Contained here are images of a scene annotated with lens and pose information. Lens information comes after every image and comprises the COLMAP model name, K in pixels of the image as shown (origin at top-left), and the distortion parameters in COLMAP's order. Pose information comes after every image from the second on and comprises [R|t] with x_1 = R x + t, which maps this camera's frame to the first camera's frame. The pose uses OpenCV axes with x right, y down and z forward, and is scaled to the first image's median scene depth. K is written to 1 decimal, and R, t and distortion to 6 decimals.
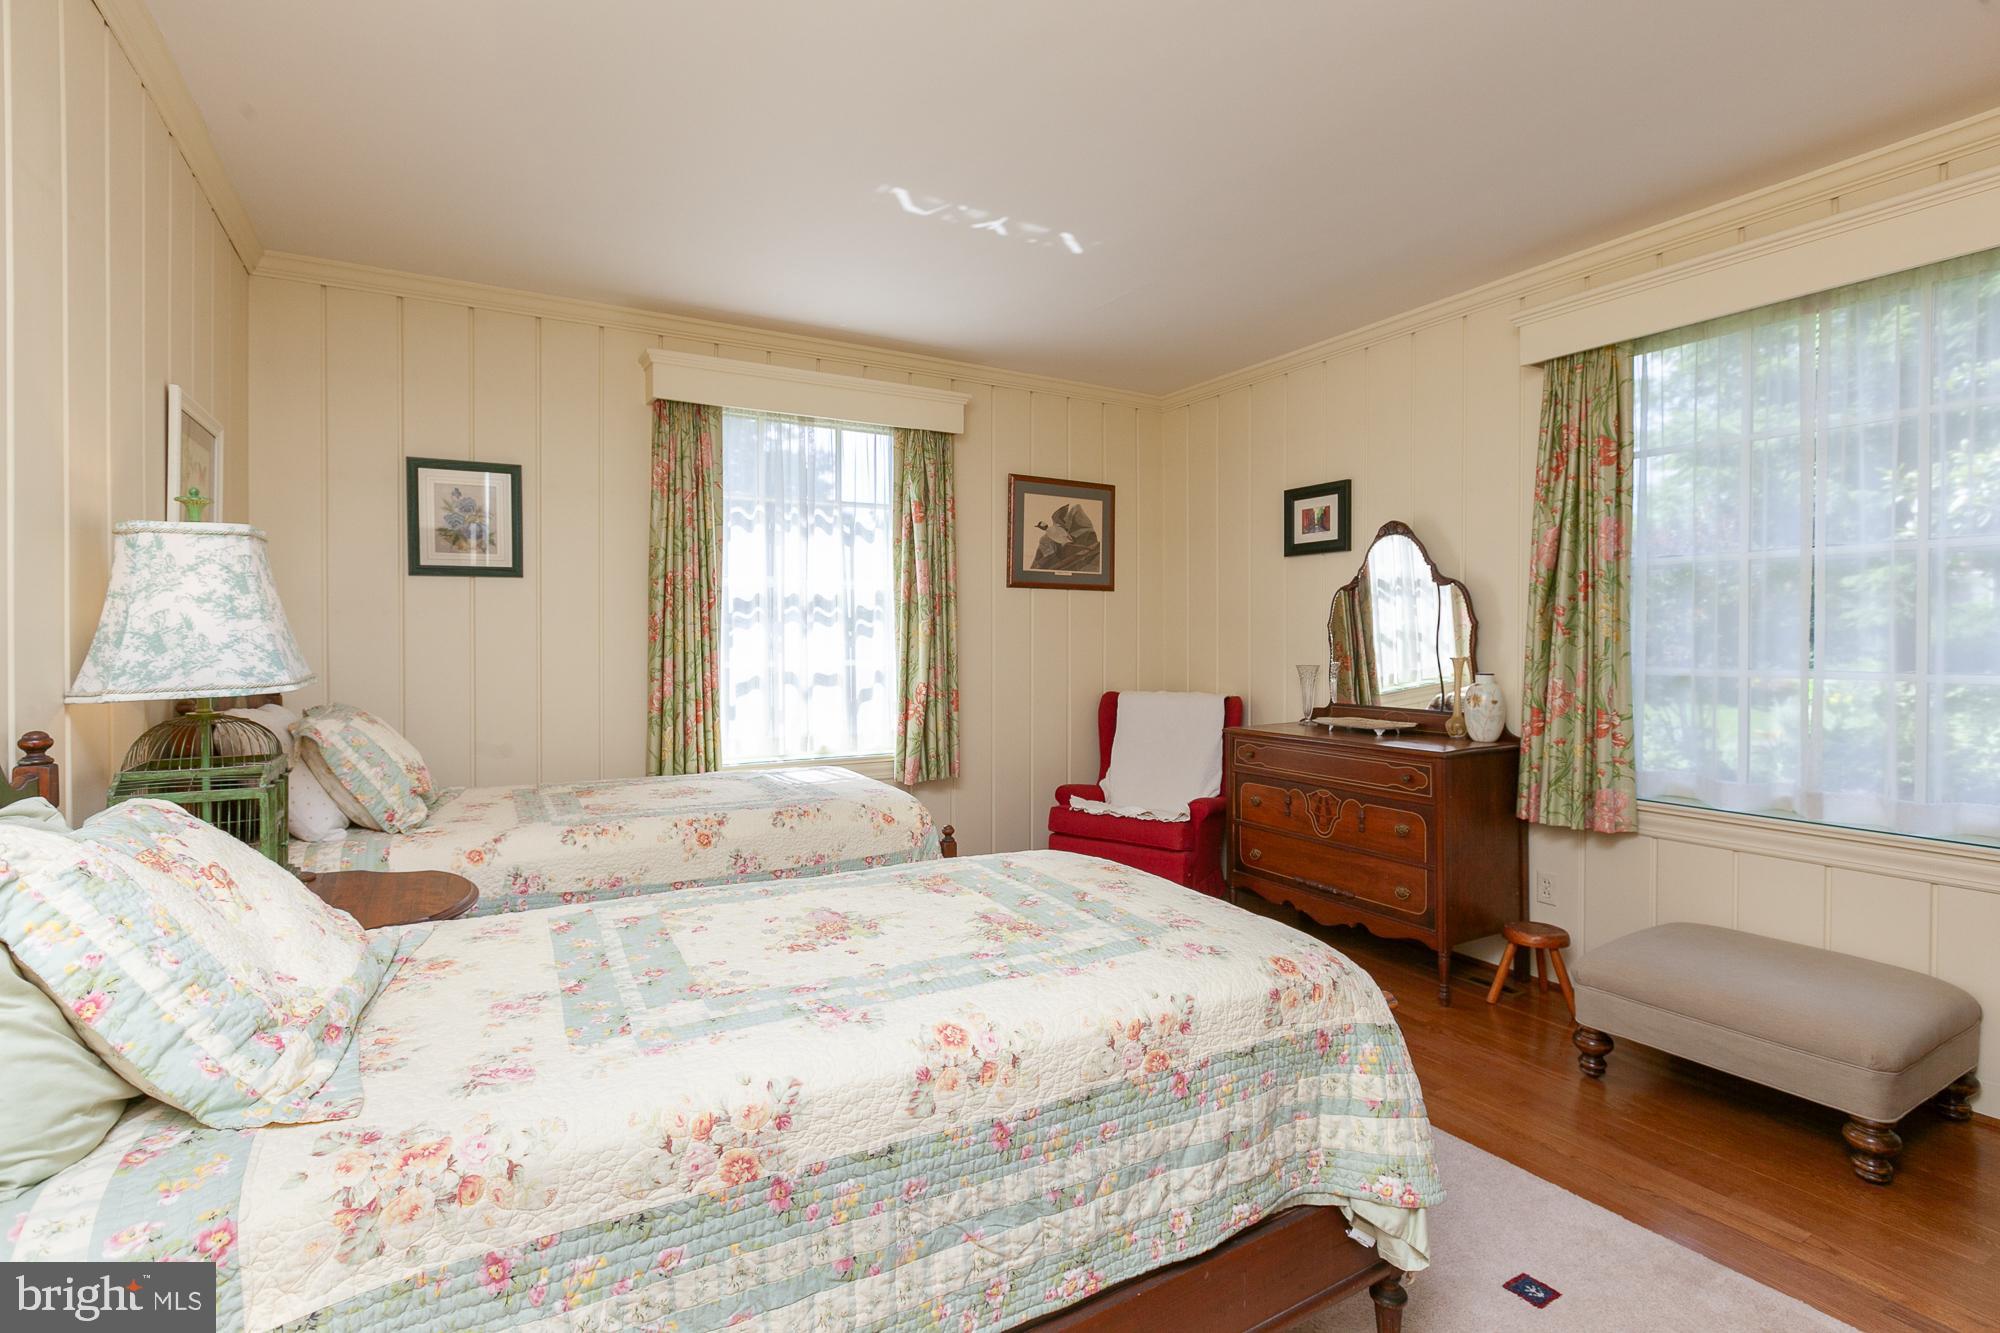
lens RADIAL K [[957.6, 0, 987.5], [0, 957.6, 634.4], [0, 0, 1]] dist [-0.015541, 0.003530]
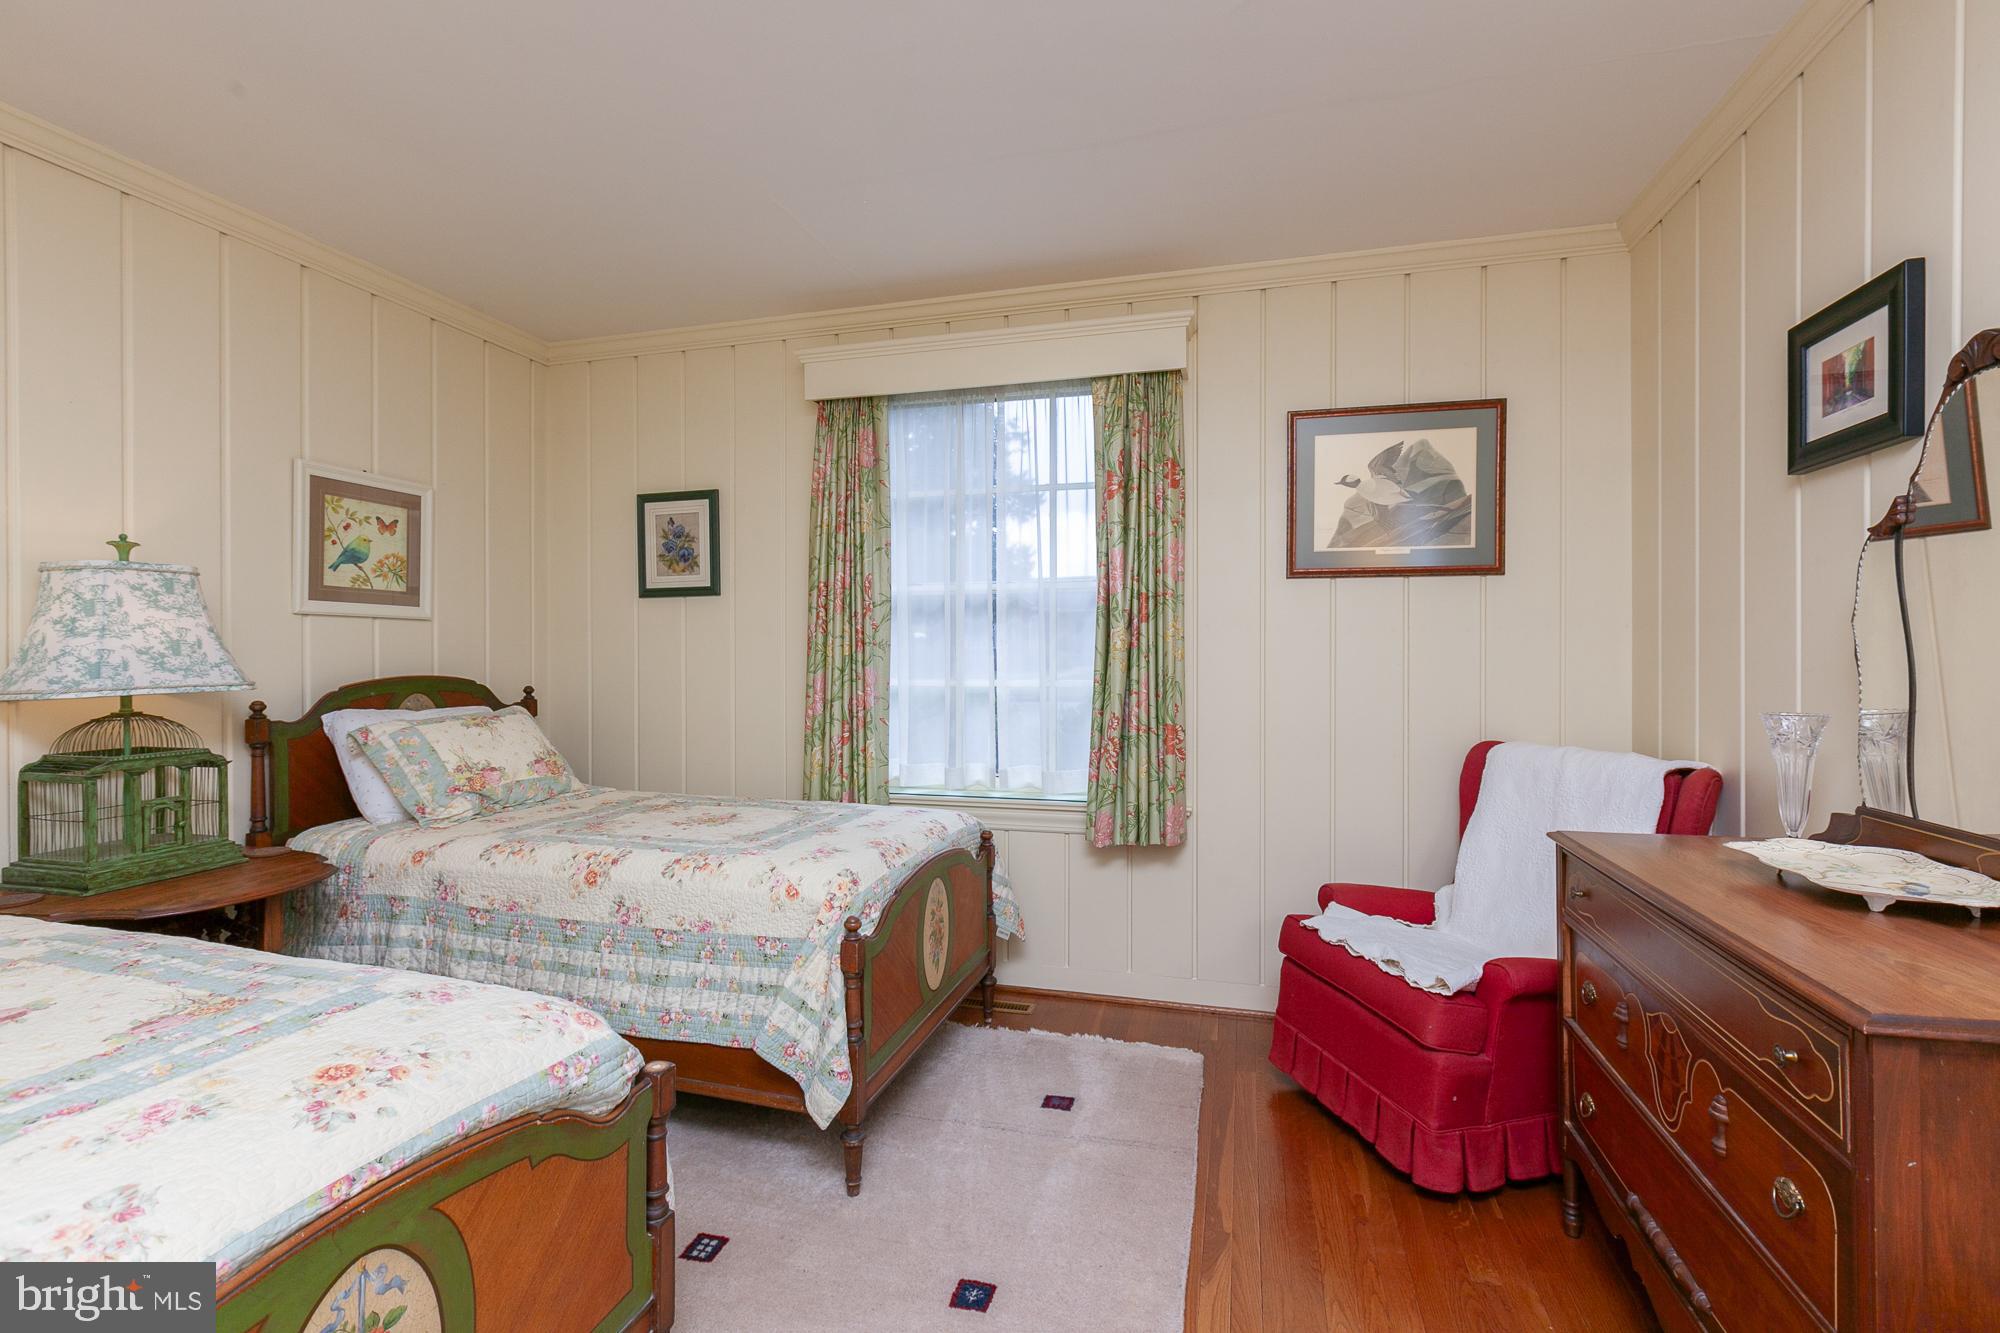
lens RADIAL K [[908.2, 0, 1014.8], [0, 908.2, 646.2], [0, 0, 1]] dist [0.005301, -0.000066]
pose [[0.696610, -0.006706, -0.717418, 0.416183], [0.003423, 0.999976, -0.006023, 0.003179], [0.717442, 0.001740, 0.696617, 0.485393]]
